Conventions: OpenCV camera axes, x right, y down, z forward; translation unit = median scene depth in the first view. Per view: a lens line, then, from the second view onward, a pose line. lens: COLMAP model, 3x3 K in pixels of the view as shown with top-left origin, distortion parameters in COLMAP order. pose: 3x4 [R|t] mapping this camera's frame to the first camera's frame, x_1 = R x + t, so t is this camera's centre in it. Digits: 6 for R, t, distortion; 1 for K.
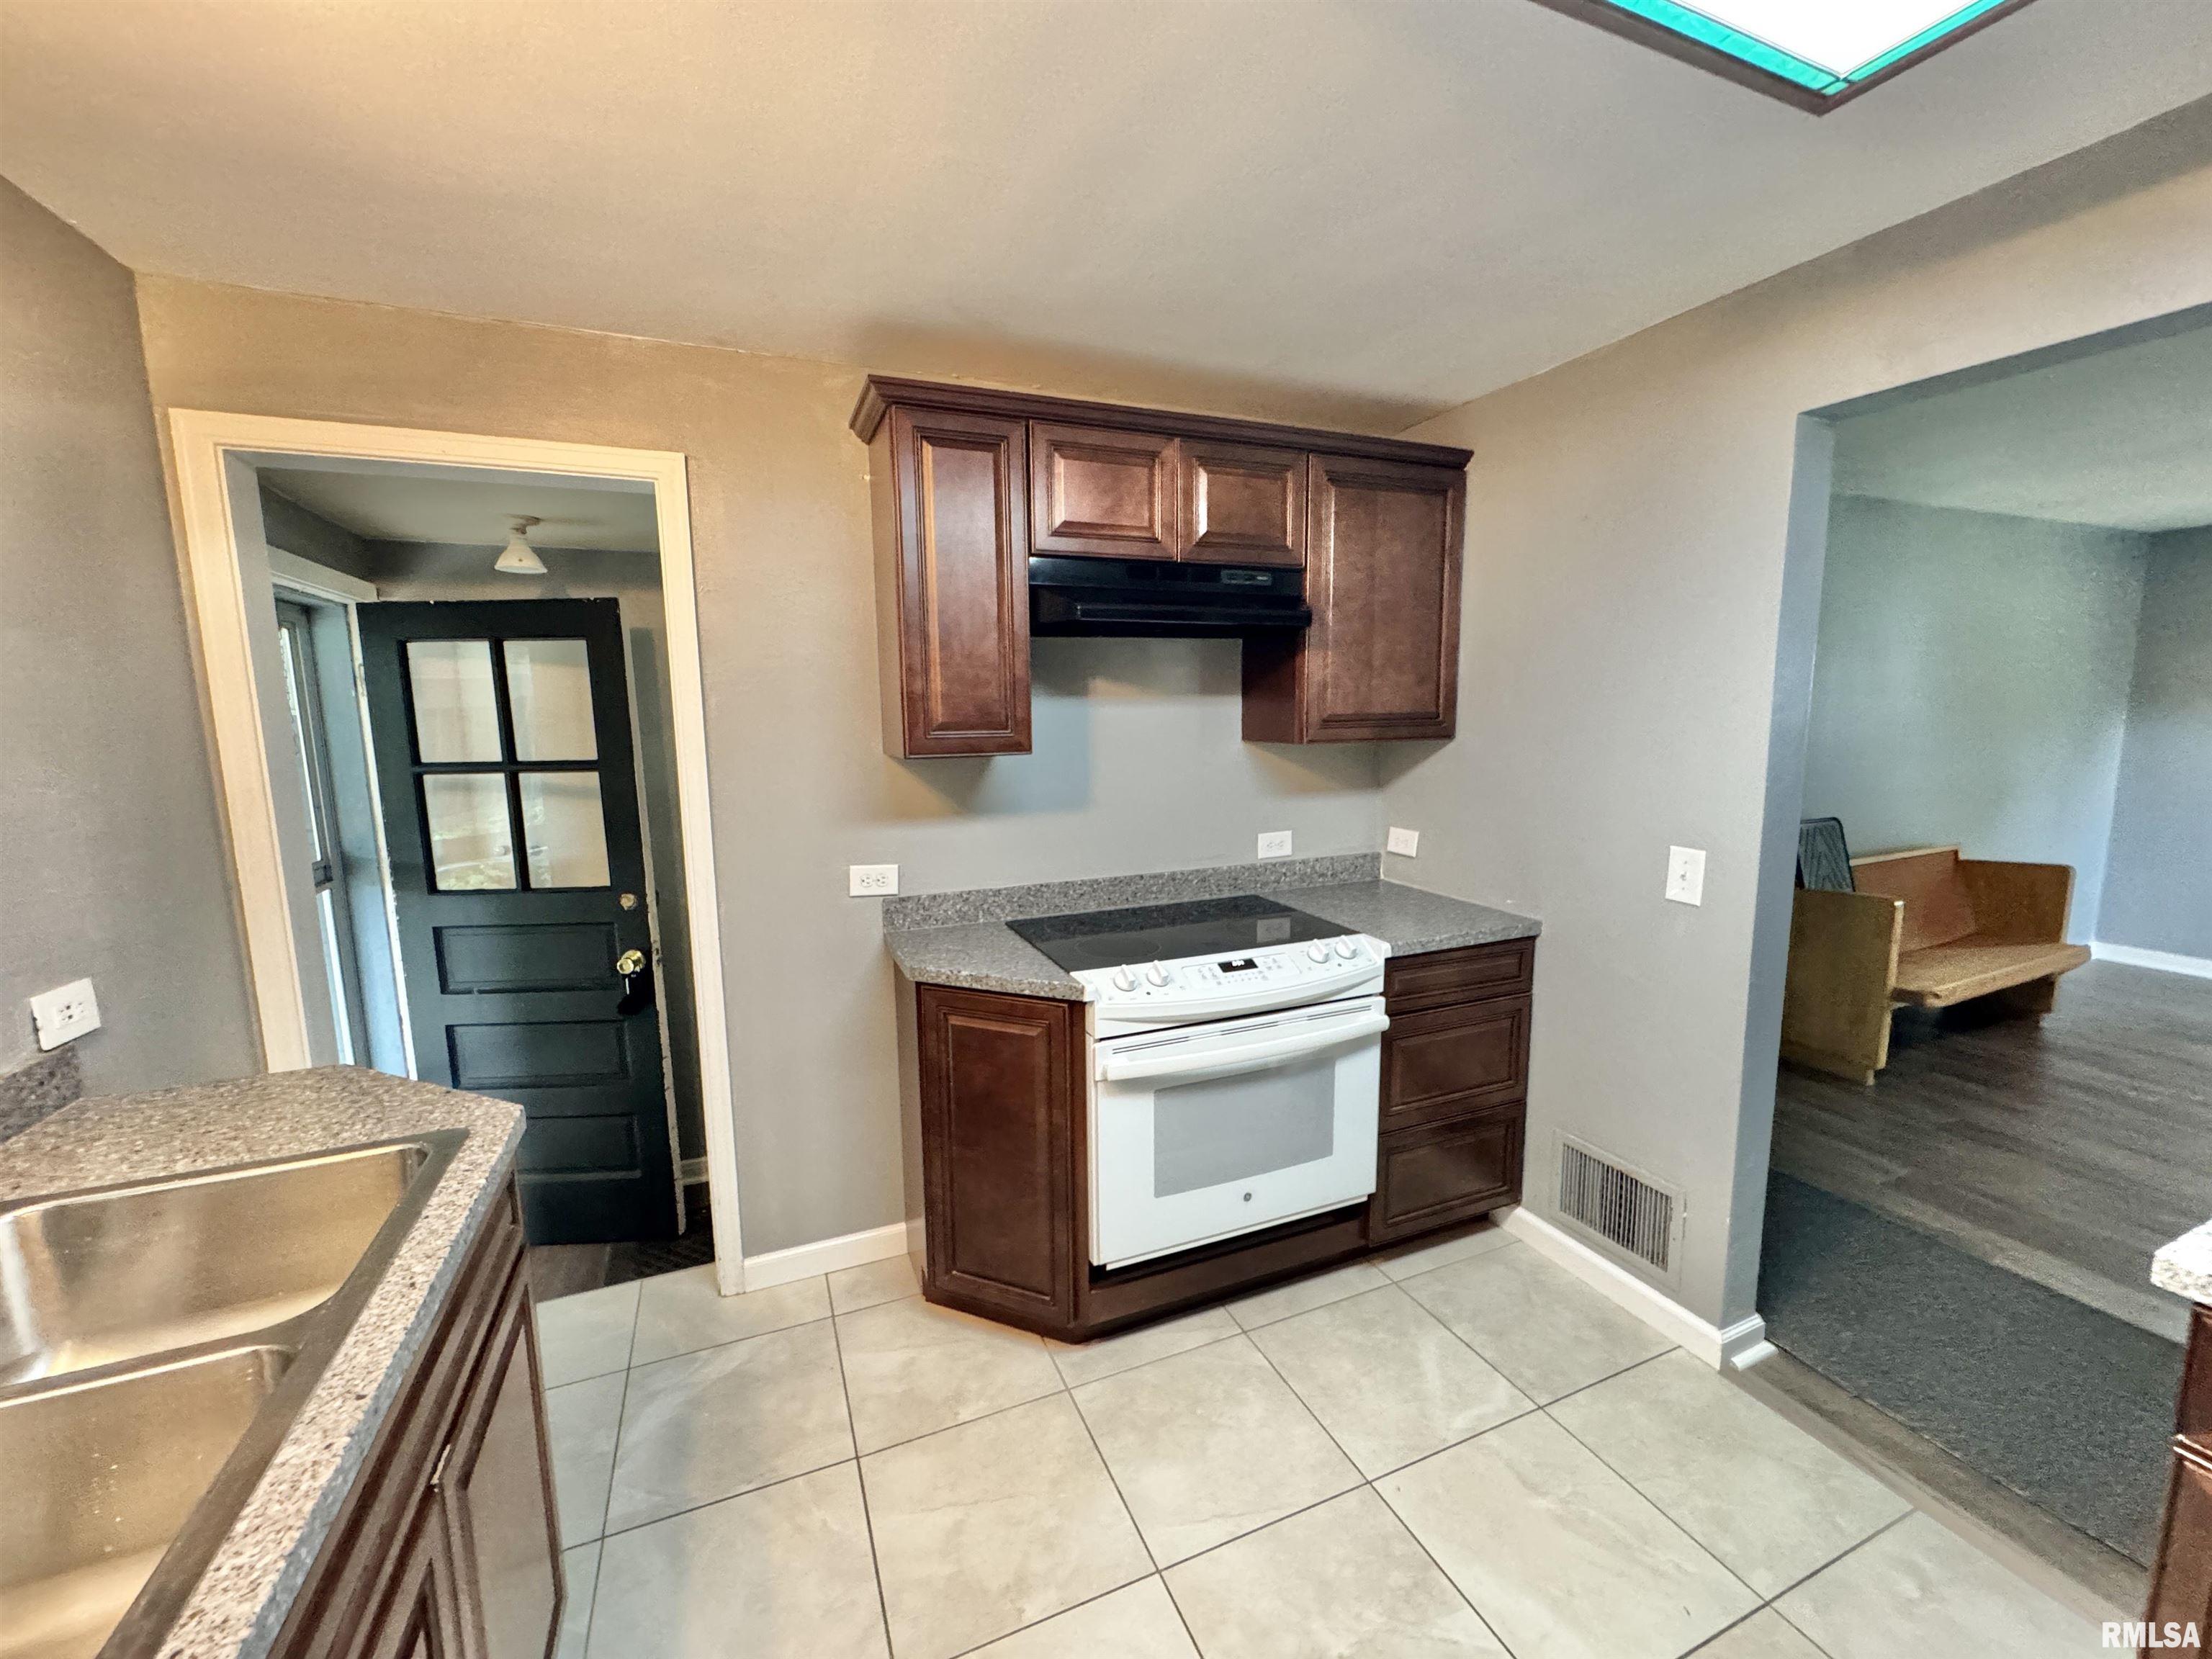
lens RADIAL K [[881.6, 0, 1109.1], [0, 881.6, 831.7], [0, 0, 1]] dist [-0.006576, -0.000085]
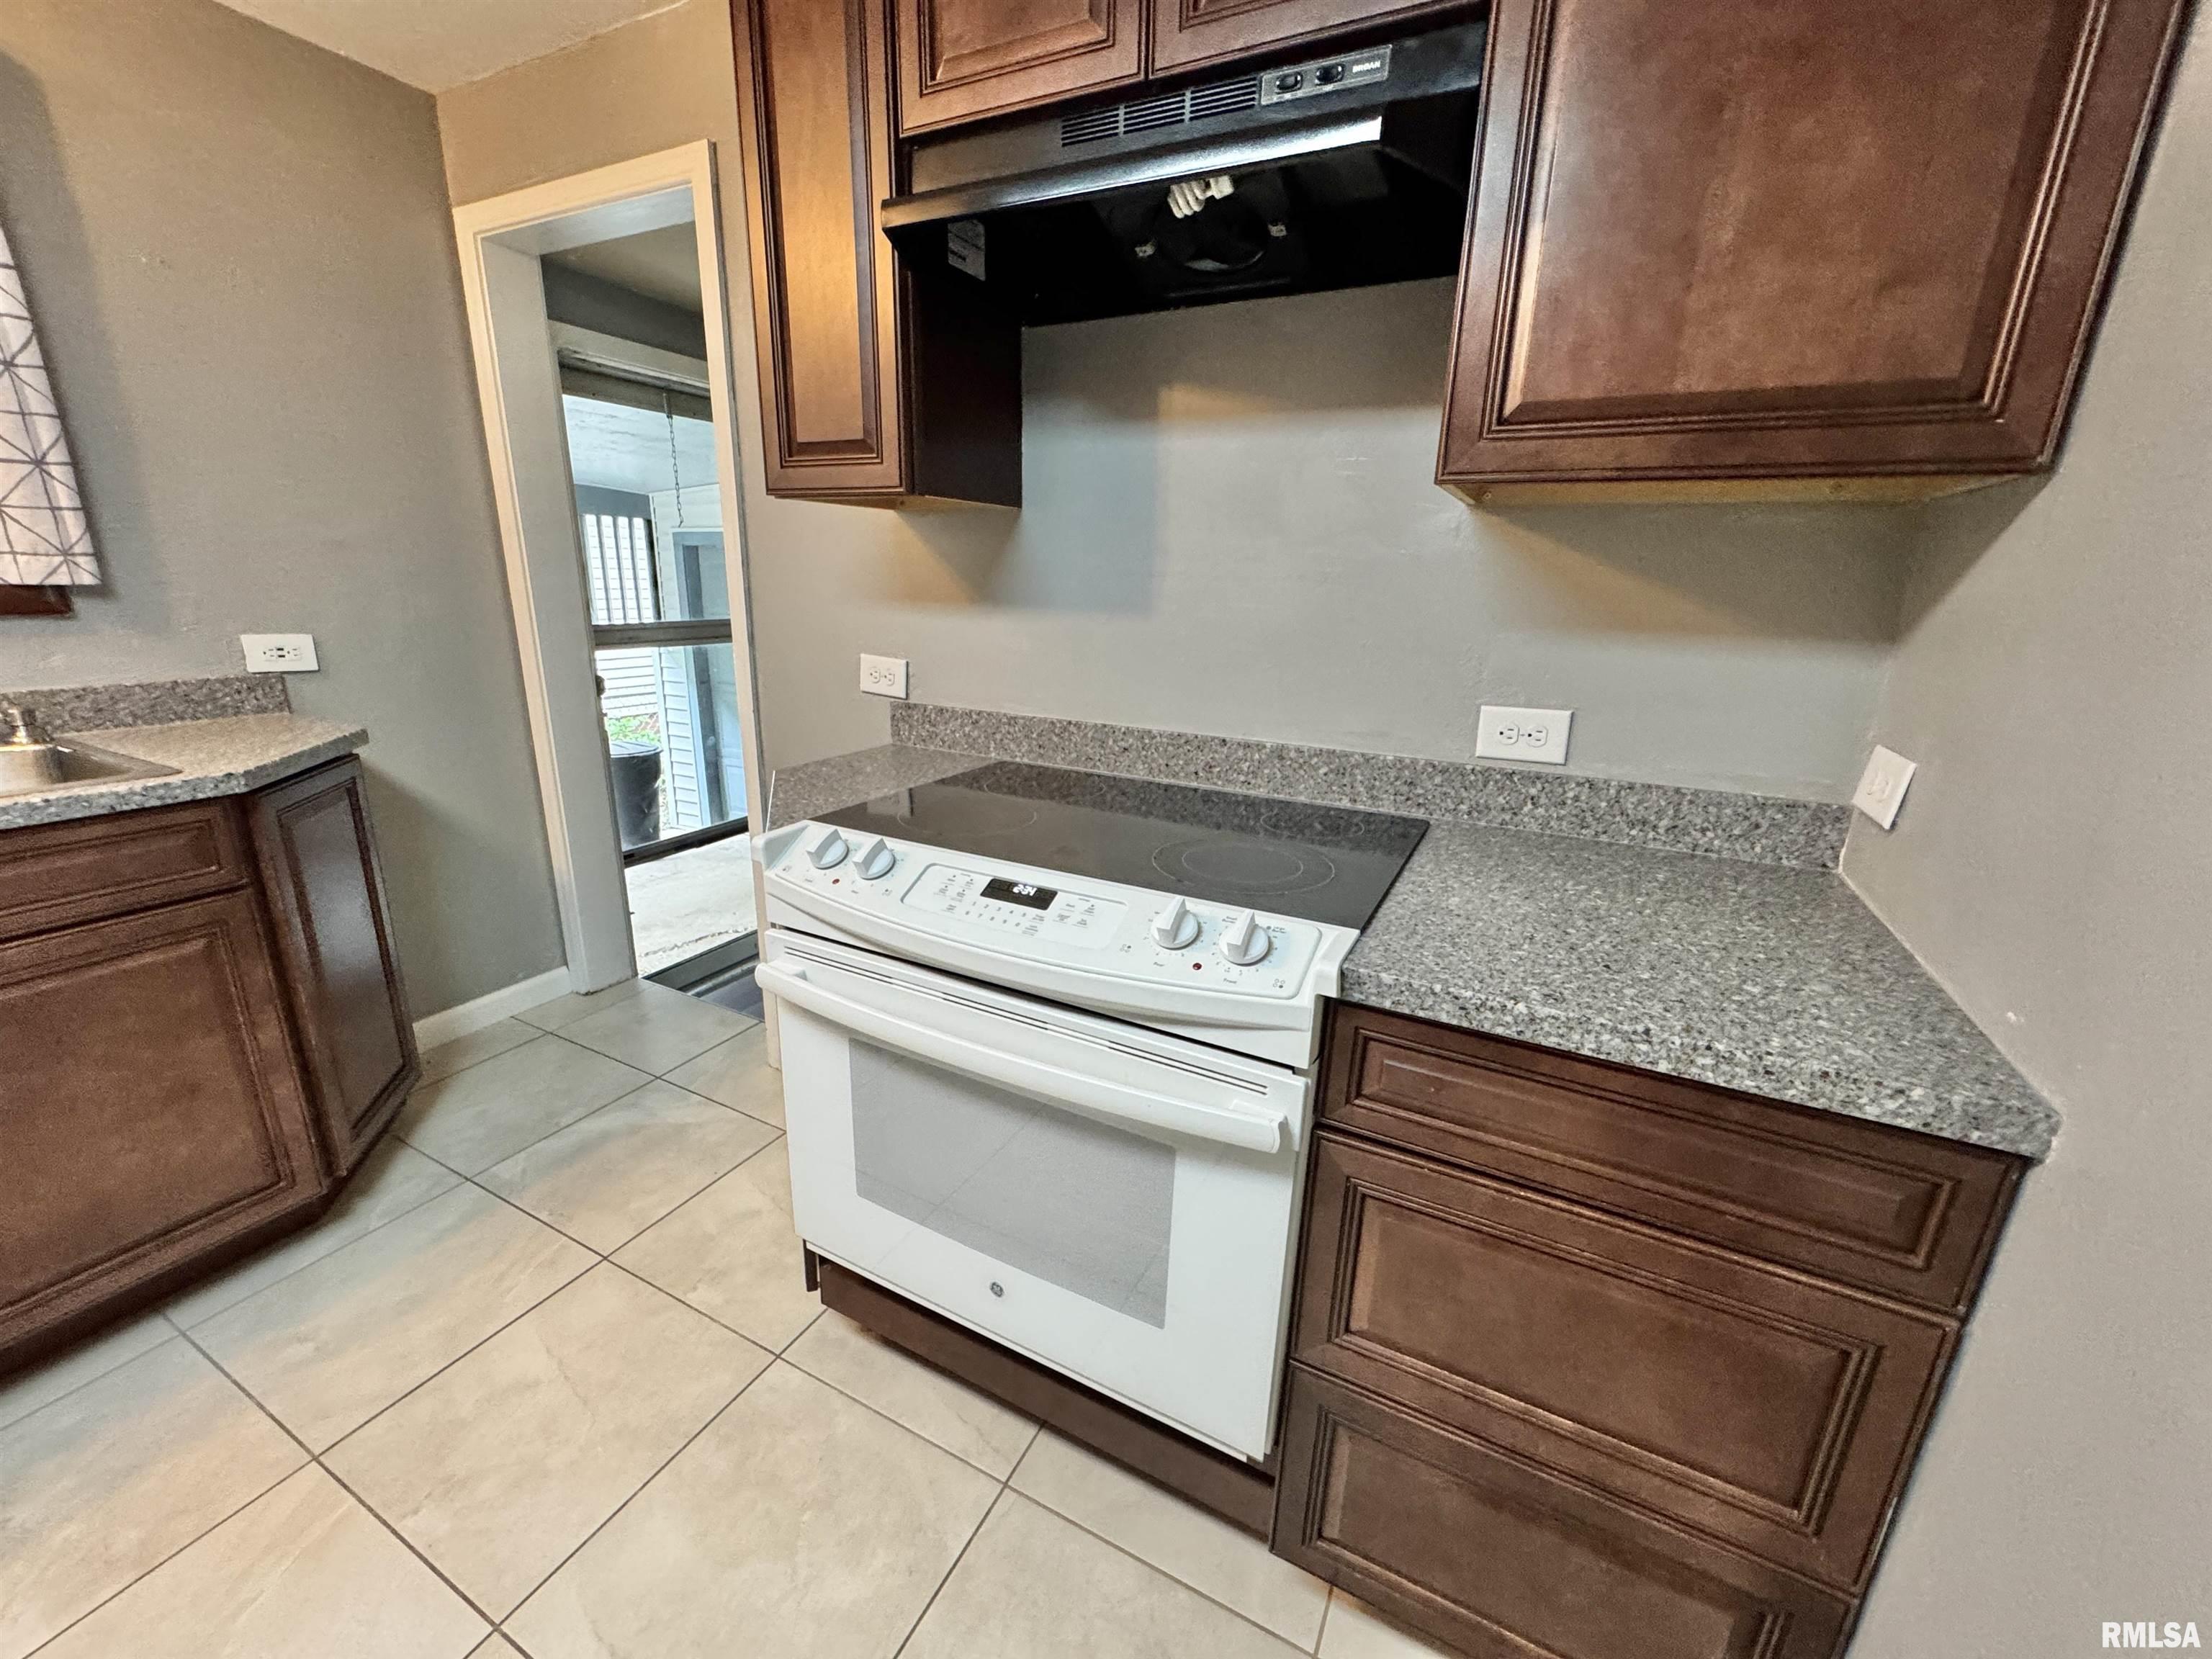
lens RADIAL K [[881.6, 0, 1106.7], [0, 881.6, 831.5], [0, 0, 1]] dist [-0.006576, -0.000085]
pose [[0.640328, 0.242242, -0.728903, 0.474728], [-0.143061, 0.969974, 0.196683, 0.004879], [0.754662, -0.021664, 0.655756, 0.597744]]
